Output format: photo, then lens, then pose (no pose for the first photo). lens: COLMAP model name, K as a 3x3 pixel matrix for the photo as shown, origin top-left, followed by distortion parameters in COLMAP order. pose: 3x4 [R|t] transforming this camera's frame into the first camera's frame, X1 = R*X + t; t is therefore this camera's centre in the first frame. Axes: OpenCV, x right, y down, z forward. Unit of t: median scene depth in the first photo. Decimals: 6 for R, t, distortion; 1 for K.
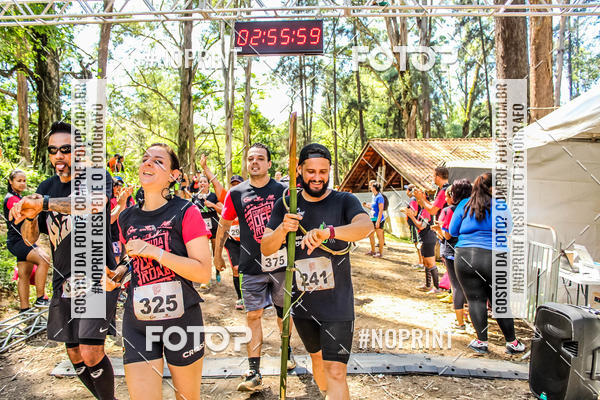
lens RADIAL K [[804.9, 0, 273.9], [0, 804.9, 201.0], [0, 0, 1]] dist [-0.291886, -0.028105]
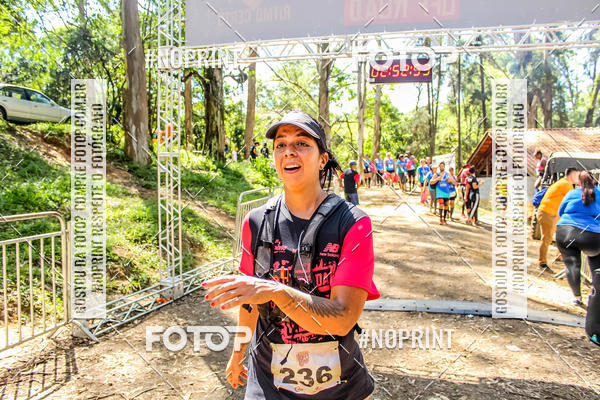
lens RADIAL K [[417.4, 0, 300.4], [0, 417.4, 201.1], [0, 0, 1]] dist [-0.131089, 0.071977]
pose [[0.975694, 0.024185, -0.217798, -0.010172], [-0.017222, 0.999280, 0.033812, 0.008062], [0.218459, -0.029239, 0.975408, 0.414725]]
